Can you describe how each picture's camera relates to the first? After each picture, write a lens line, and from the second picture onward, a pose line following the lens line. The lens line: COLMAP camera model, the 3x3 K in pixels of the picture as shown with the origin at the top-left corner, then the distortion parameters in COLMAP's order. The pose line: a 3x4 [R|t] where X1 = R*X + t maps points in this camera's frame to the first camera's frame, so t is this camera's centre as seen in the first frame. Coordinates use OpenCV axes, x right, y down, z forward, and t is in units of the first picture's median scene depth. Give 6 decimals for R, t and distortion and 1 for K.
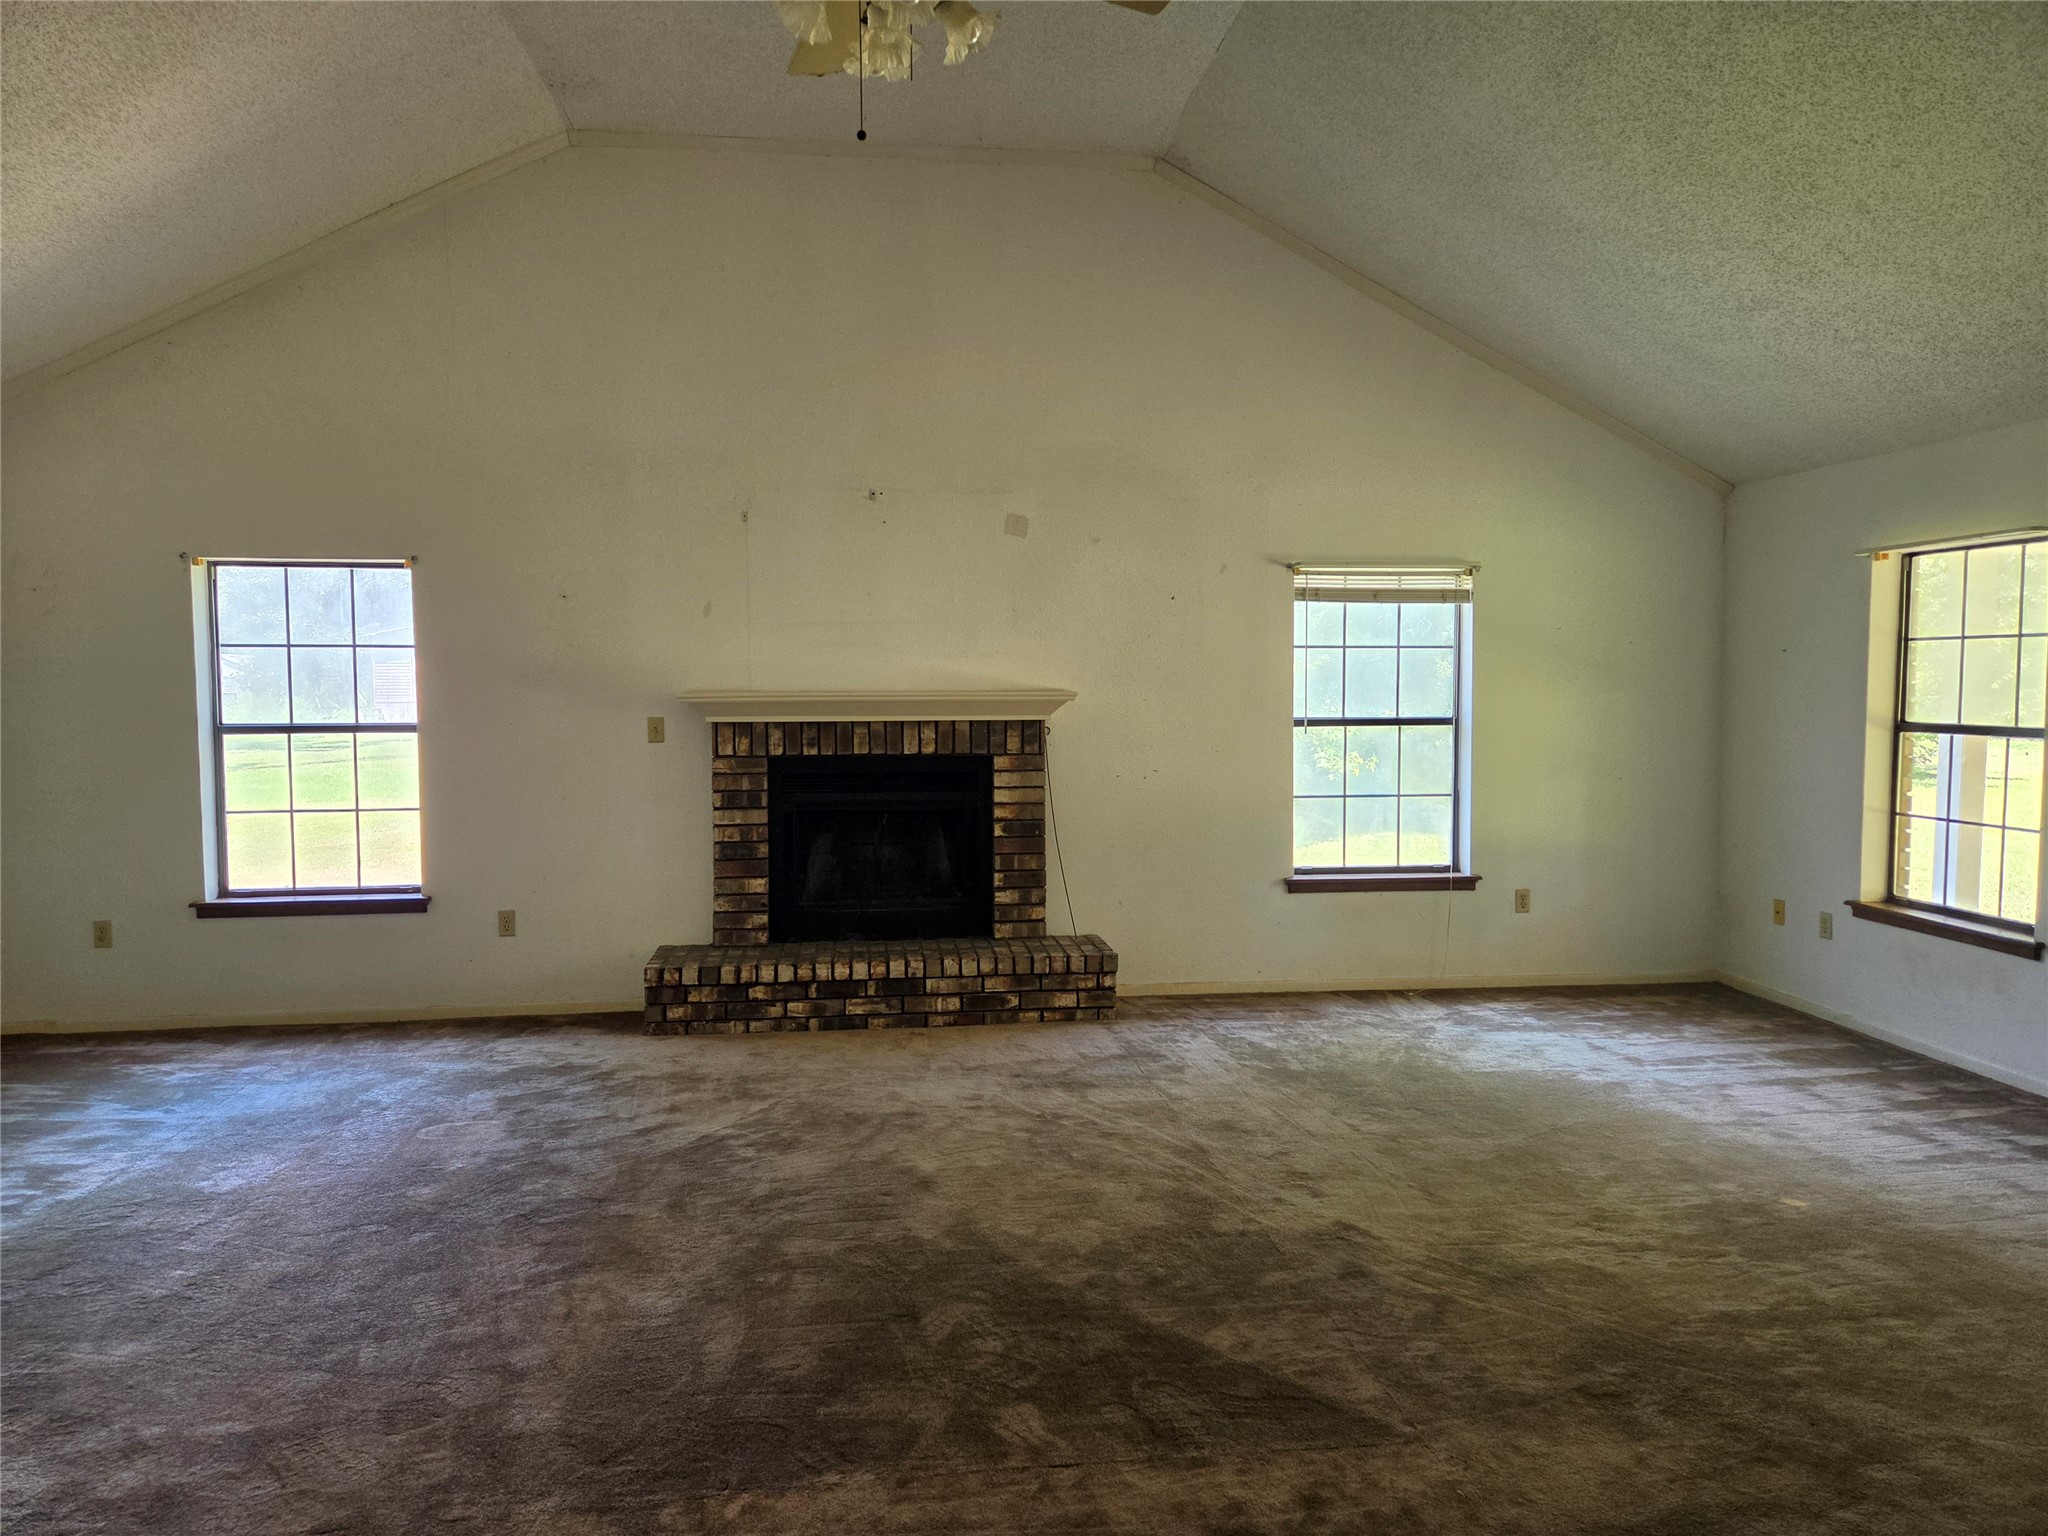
lens RADIAL K [[1370.1, 0, 1030.9], [0, 1370.1, 763.3], [0, 0, 1]] dist [0.063536, -0.053514]
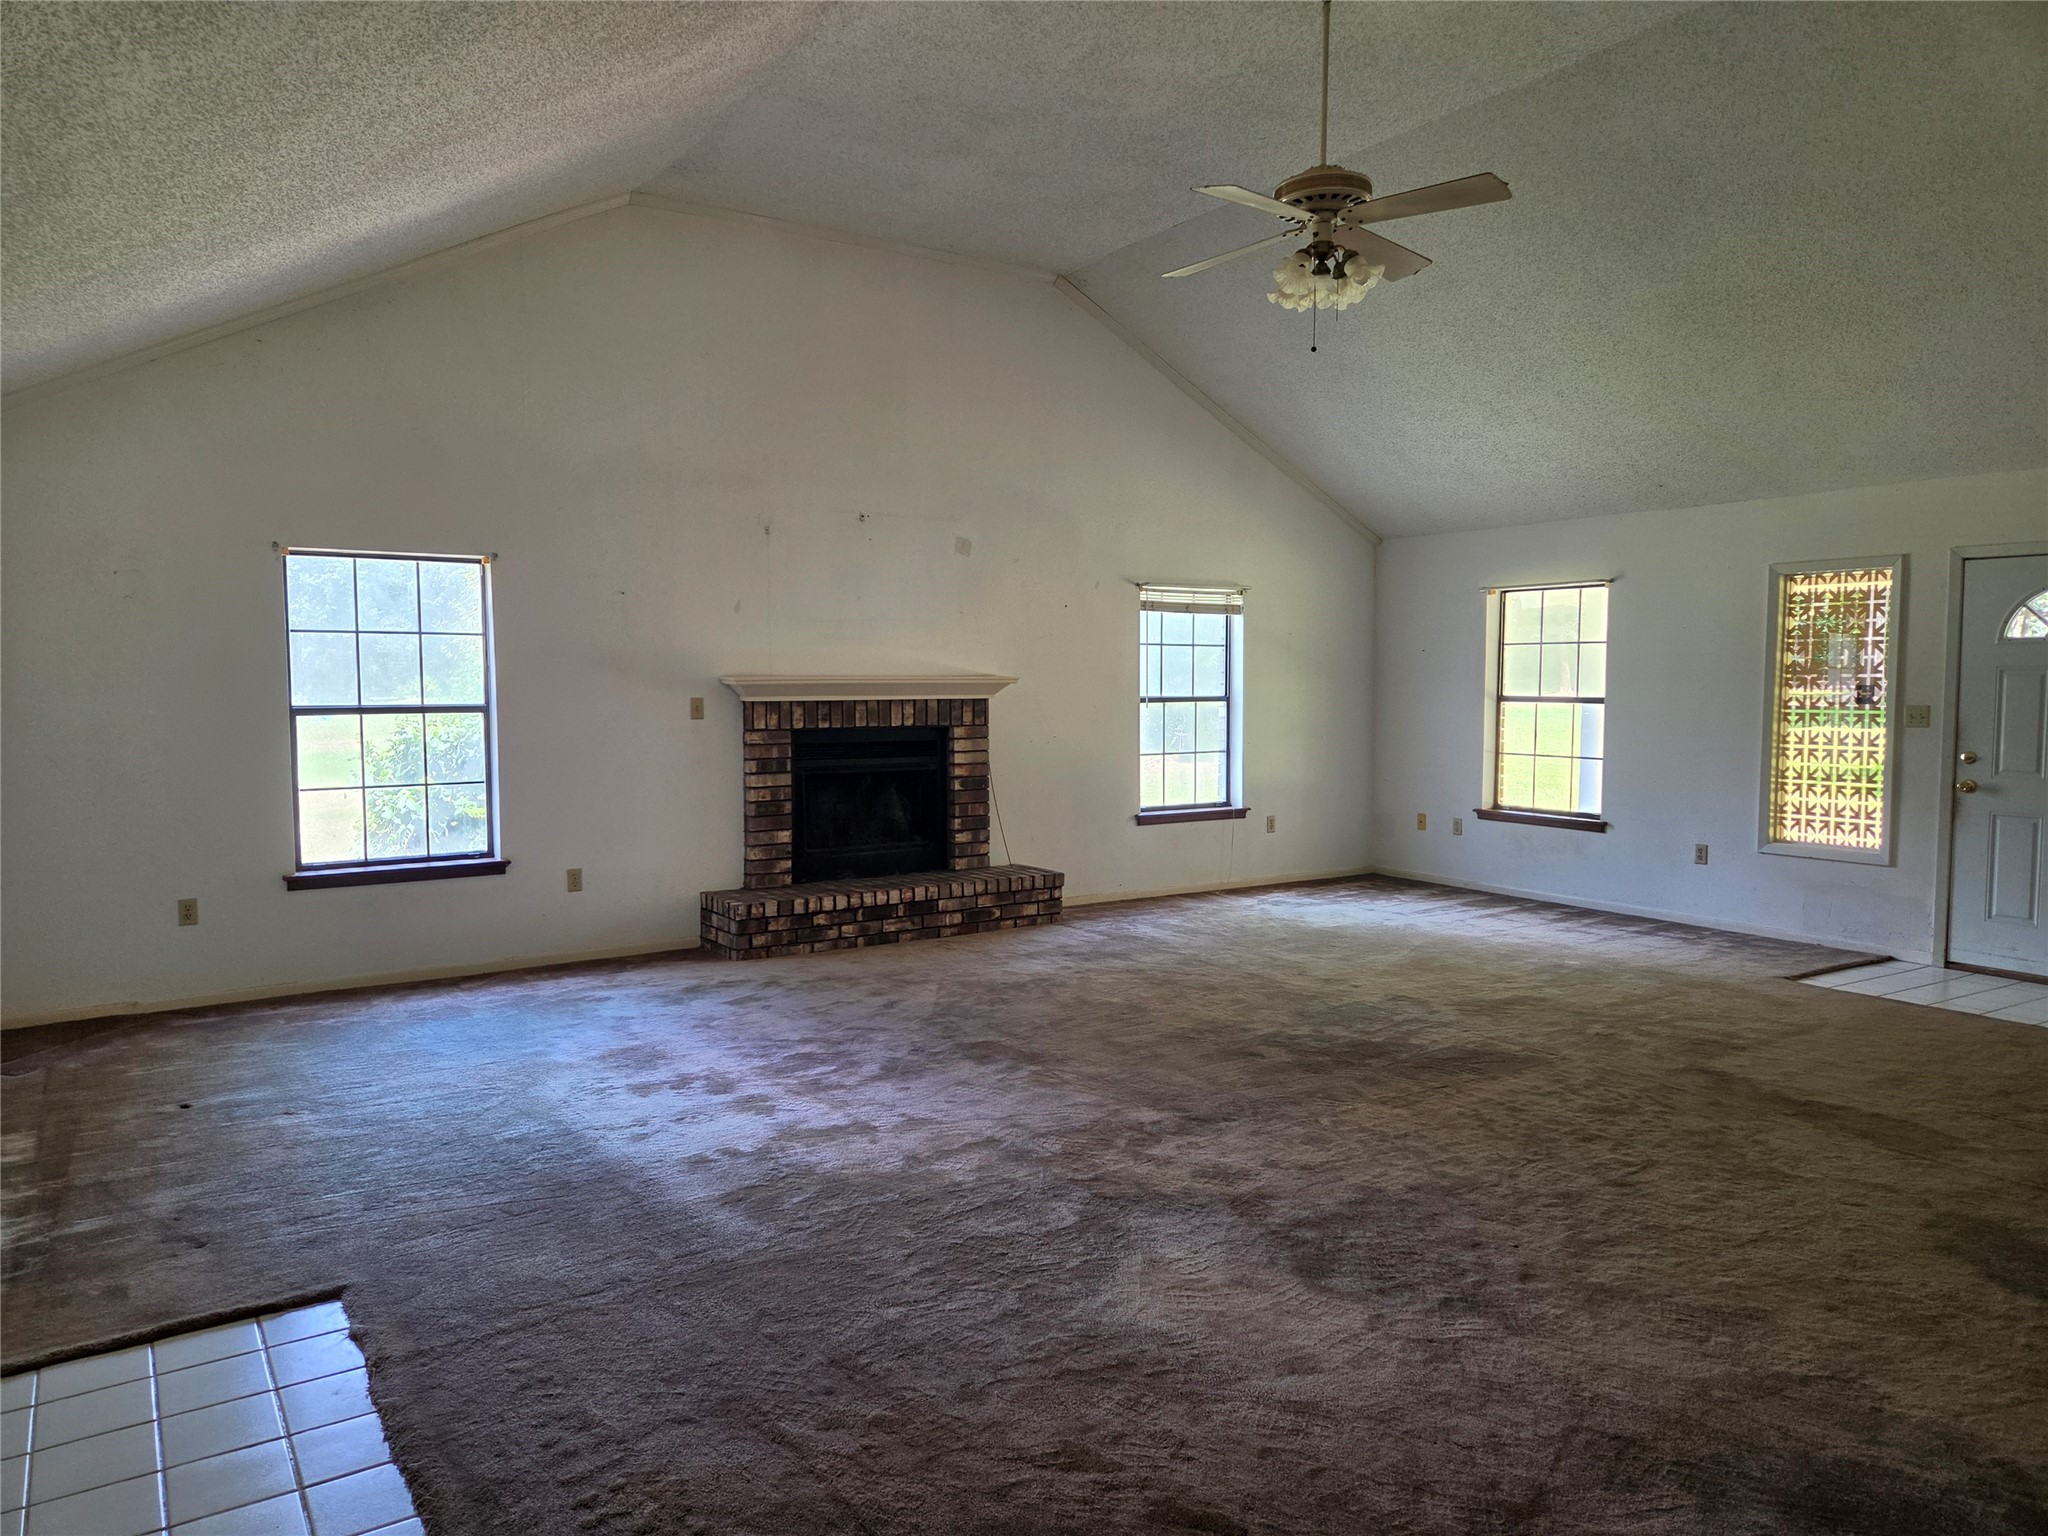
lens RADIAL K [[1370.1, 0, 1010.0], [0, 1370.1, 769.5], [0, 0, 1]] dist [0.063536, -0.053514]
pose [[0.899919, -0.027735, 0.435175, -0.546056], [0.024042, 0.999613, 0.013991, 0.017871], [-0.435394, -0.002129, 0.900237, -0.174208]]
